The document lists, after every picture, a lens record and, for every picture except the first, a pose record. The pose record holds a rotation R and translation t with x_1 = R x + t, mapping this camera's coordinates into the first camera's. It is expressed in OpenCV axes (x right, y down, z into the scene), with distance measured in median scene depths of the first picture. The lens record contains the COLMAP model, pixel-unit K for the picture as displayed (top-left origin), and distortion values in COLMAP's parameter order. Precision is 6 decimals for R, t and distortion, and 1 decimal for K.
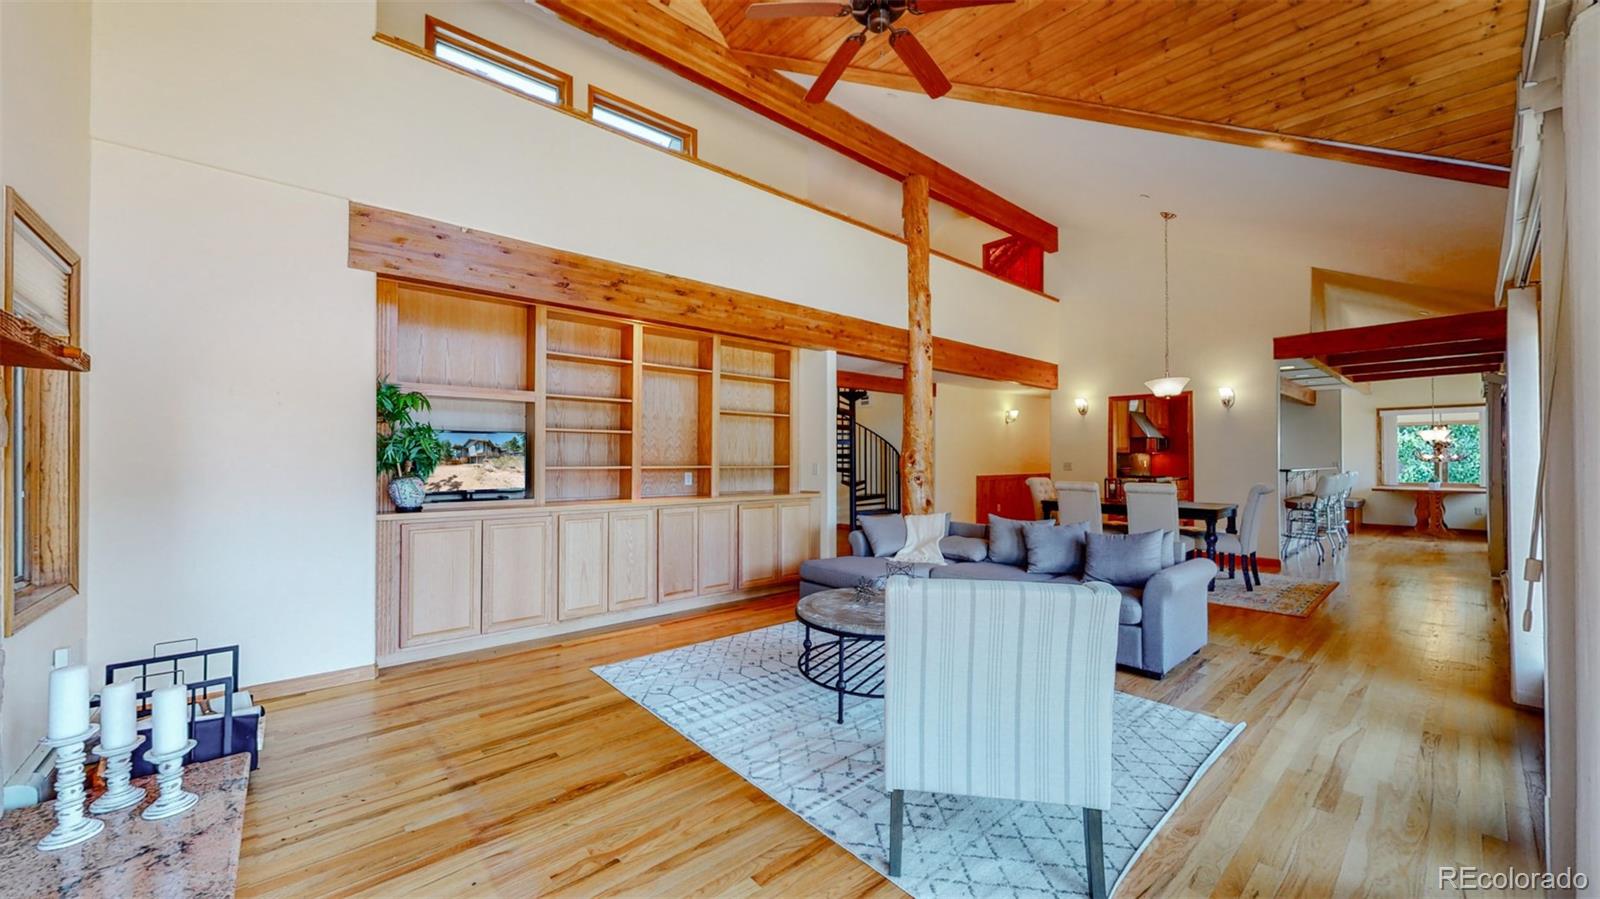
lens RADIAL K [[588.4, 0, 798.4], [0, 588.4, 452.0], [0, 0, 1]] dist [-0.002585, -0.000031]
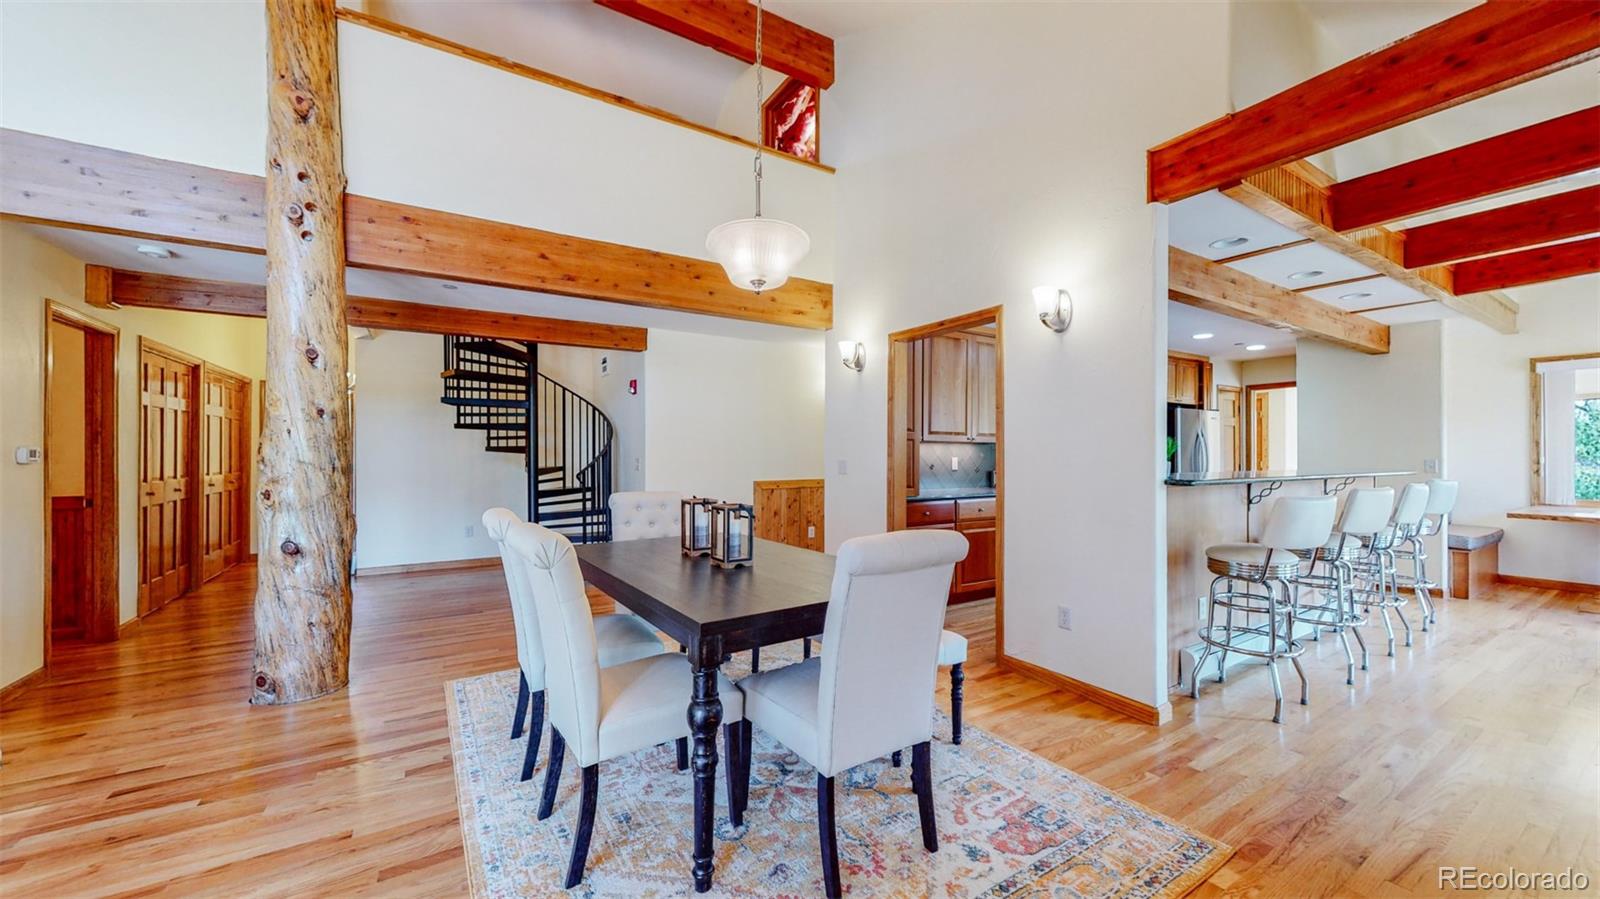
lens RADIAL K [[588.4, 0, 799.0], [0, 588.4, 451.5], [0, 0, 1]] dist [-0.002585, -0.000031]
pose [[0.986861, -0.000153, -0.161573, 0.160523], [0.001420, 0.999969, 0.007725, 0.001831], [0.161567, -0.007853, 0.986830, 0.142130]]
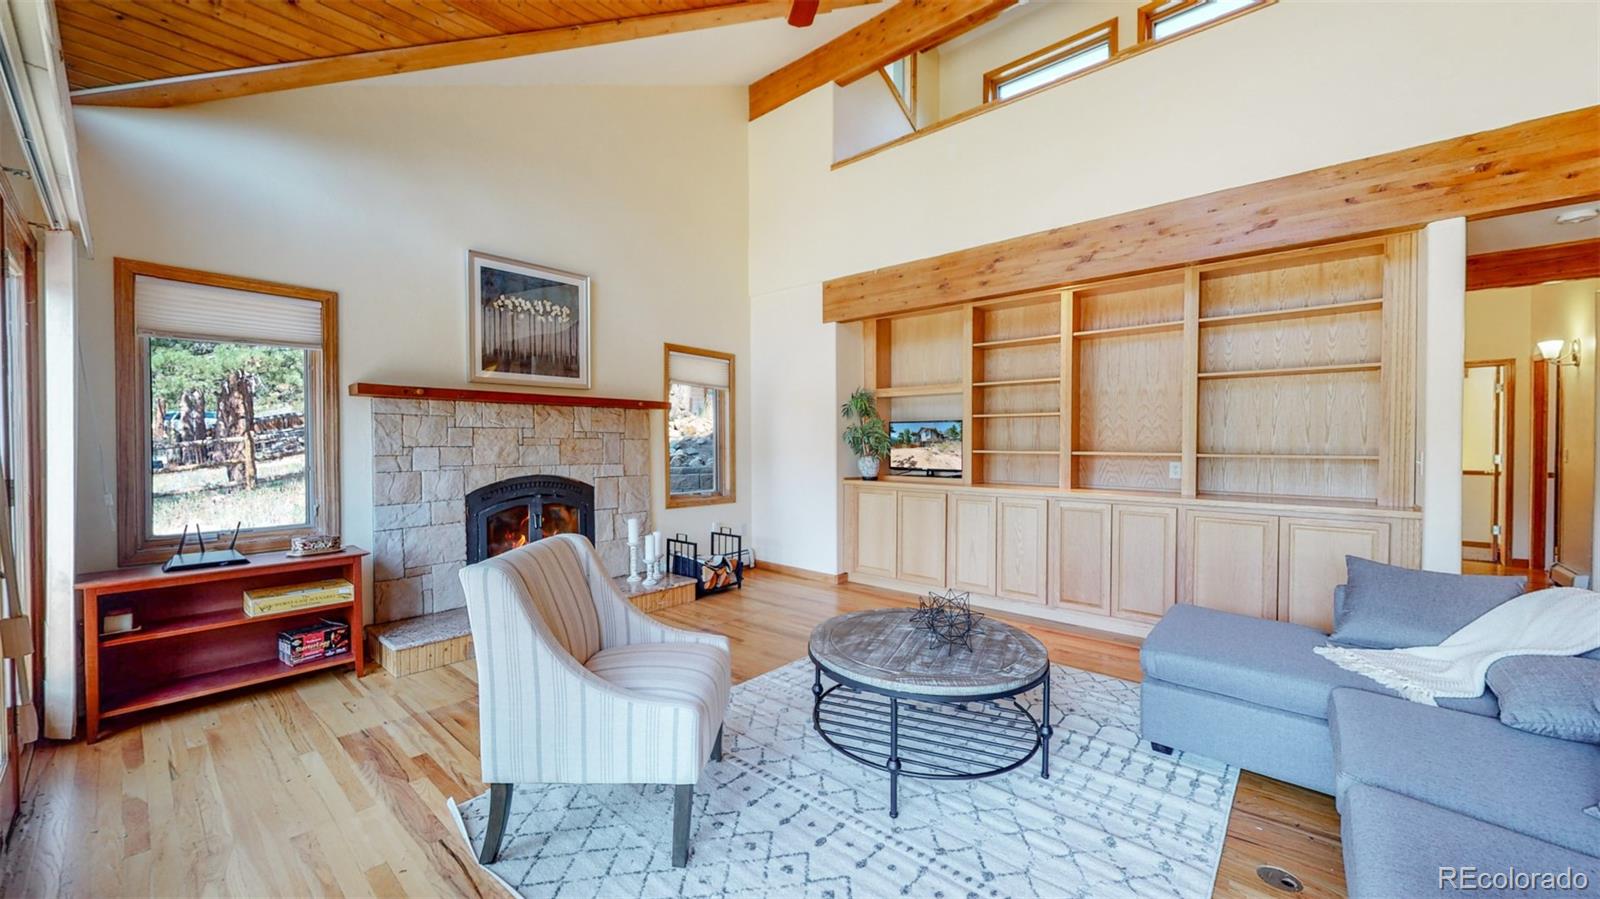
lens RADIAL K [[588.4, 0, 802.2], [0, 588.4, 451.8], [0, 0, 1]] dist [-0.002585, -0.000031]
pose [[0.132486, 0.013826, -0.991089, 0.655536], [0.009378, 0.999840, 0.015201, 0.008212], [0.991141, -0.011308, 0.132335, 0.579271]]
